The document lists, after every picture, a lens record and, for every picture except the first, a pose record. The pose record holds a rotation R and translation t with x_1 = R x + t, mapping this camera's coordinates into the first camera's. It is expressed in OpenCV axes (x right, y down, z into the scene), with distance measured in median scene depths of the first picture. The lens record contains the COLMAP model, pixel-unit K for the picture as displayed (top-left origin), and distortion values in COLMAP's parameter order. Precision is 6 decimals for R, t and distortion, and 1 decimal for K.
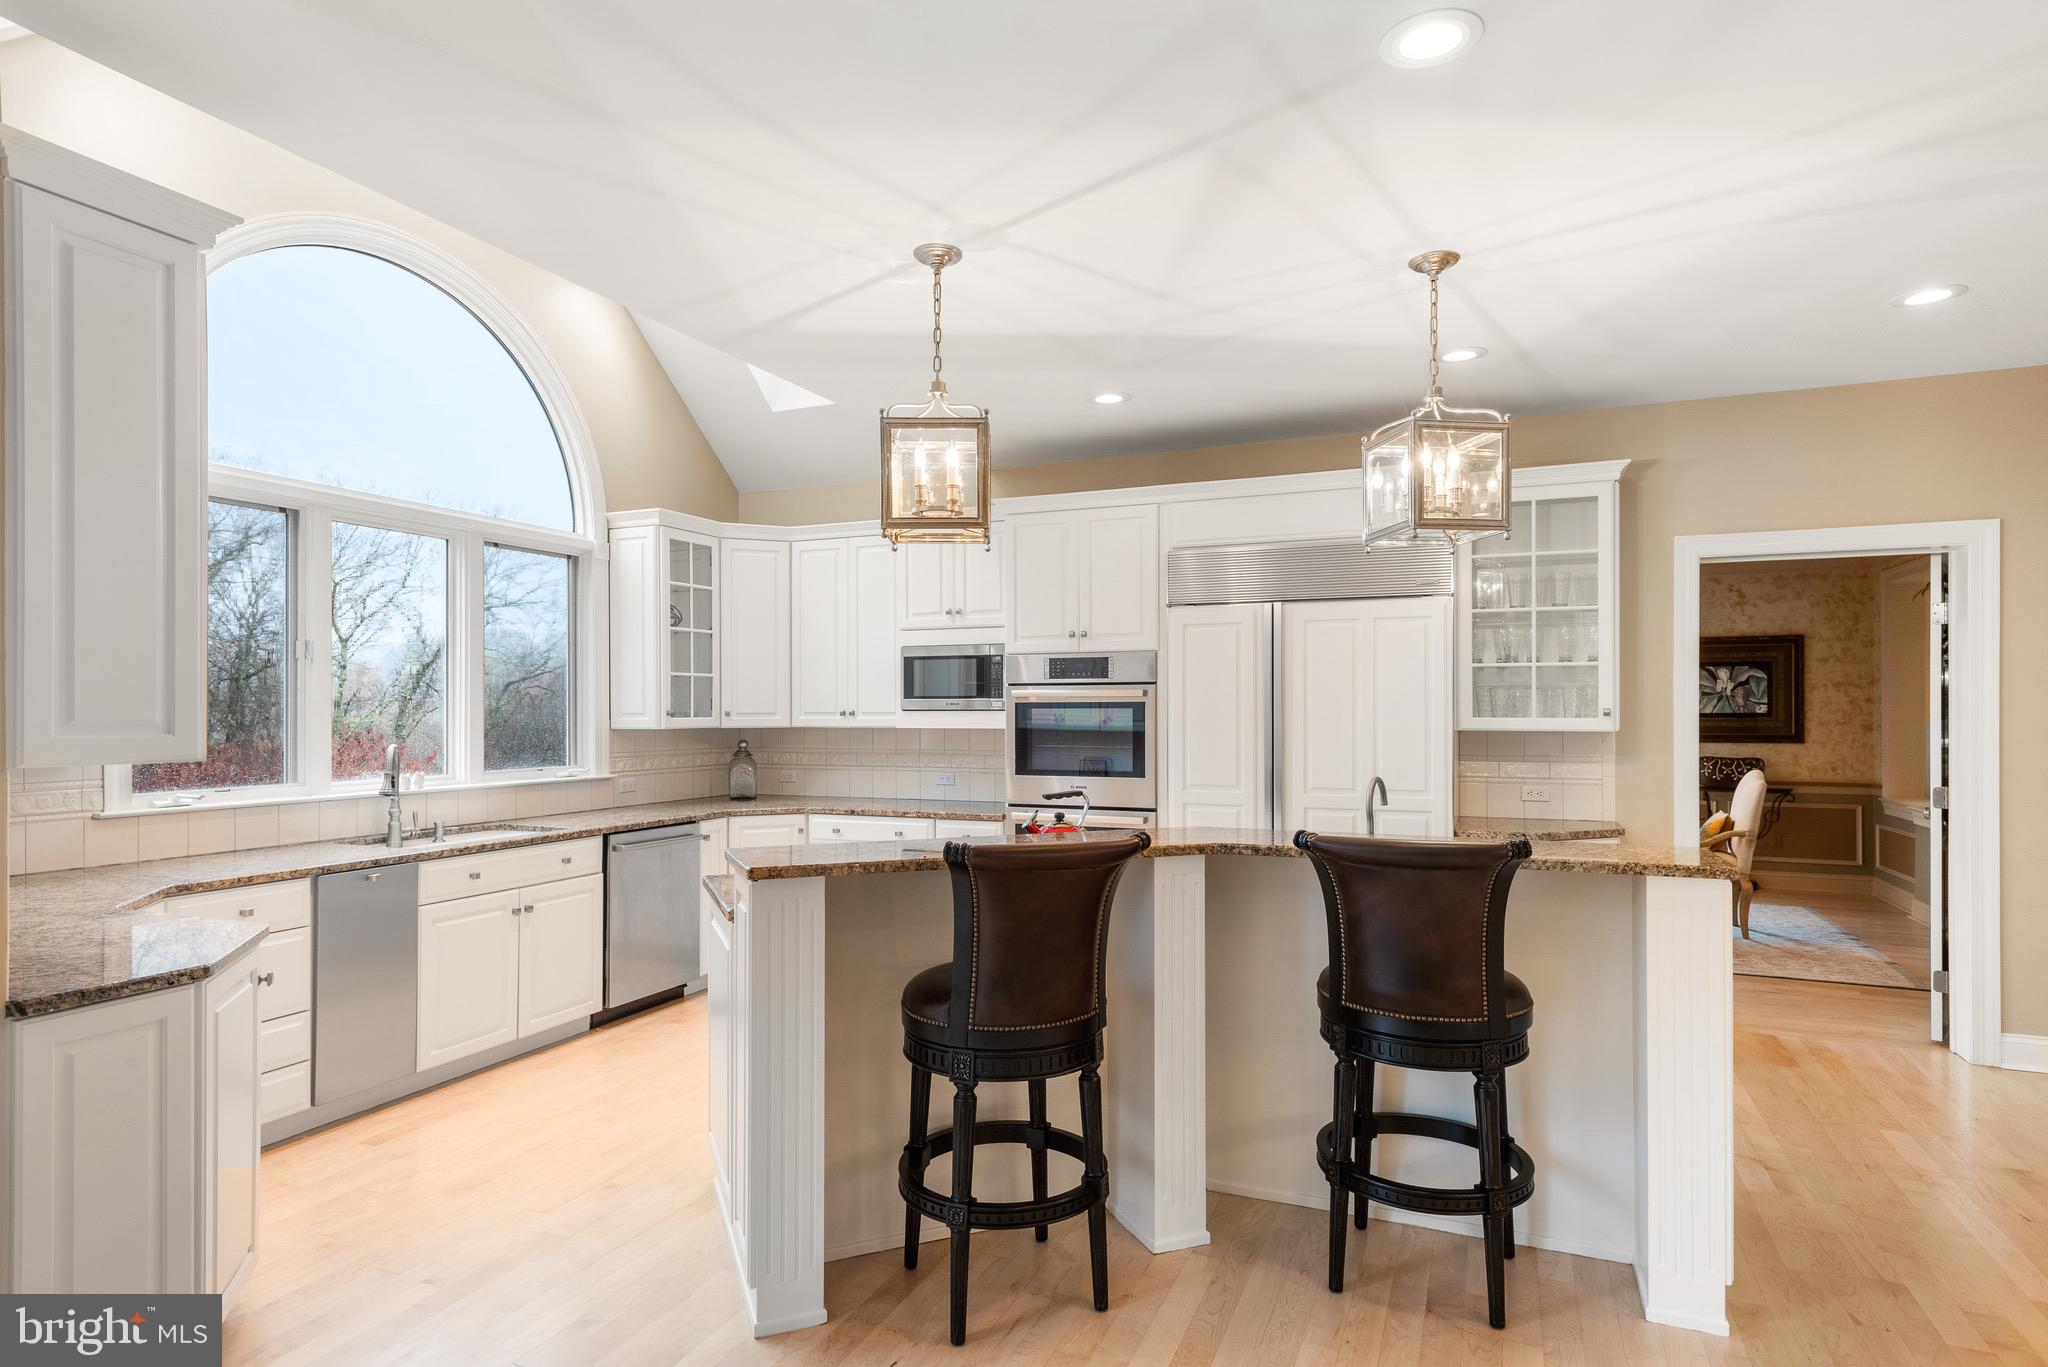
lens RADIAL K [[1120.1, 0, 1041.2], [0, 1120.1, 703.8], [0, 0, 1]] dist [0.017298, 0.000661]
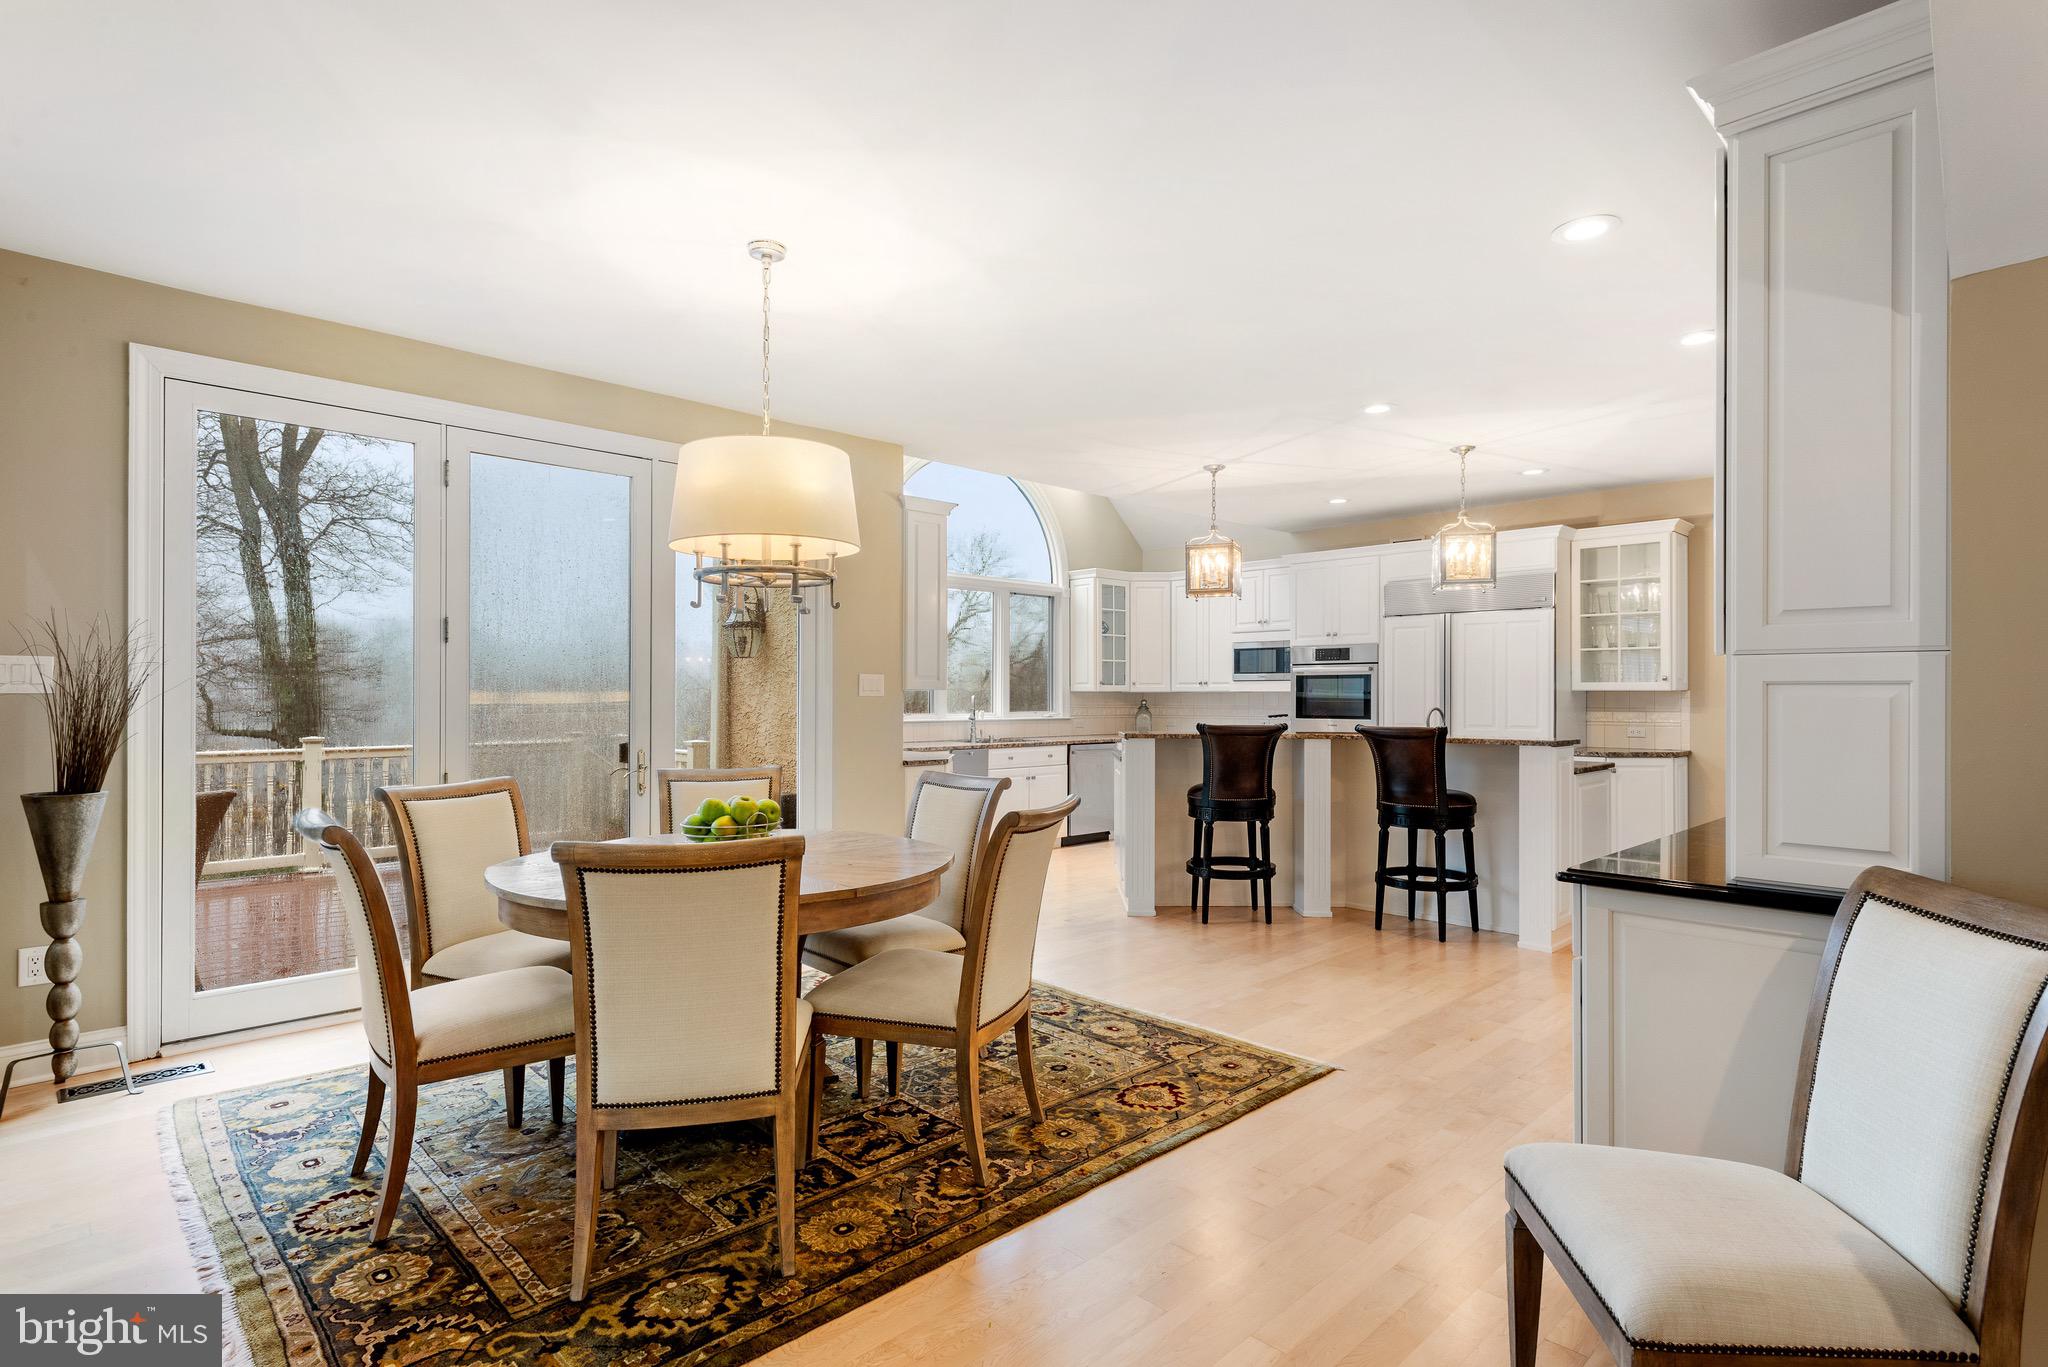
lens RADIAL K [[1044.2, 0, 1002.1], [0, 1044.2, 673.1], [0, 0, 1]] dist [0.013422, 0.001530]
pose [[0.911341, -0.005306, -0.411618, 0.232110], [-0.001628, 0.999863, -0.016491, 0.023274], [0.411649, 0.015699, 0.911207, -0.645415]]
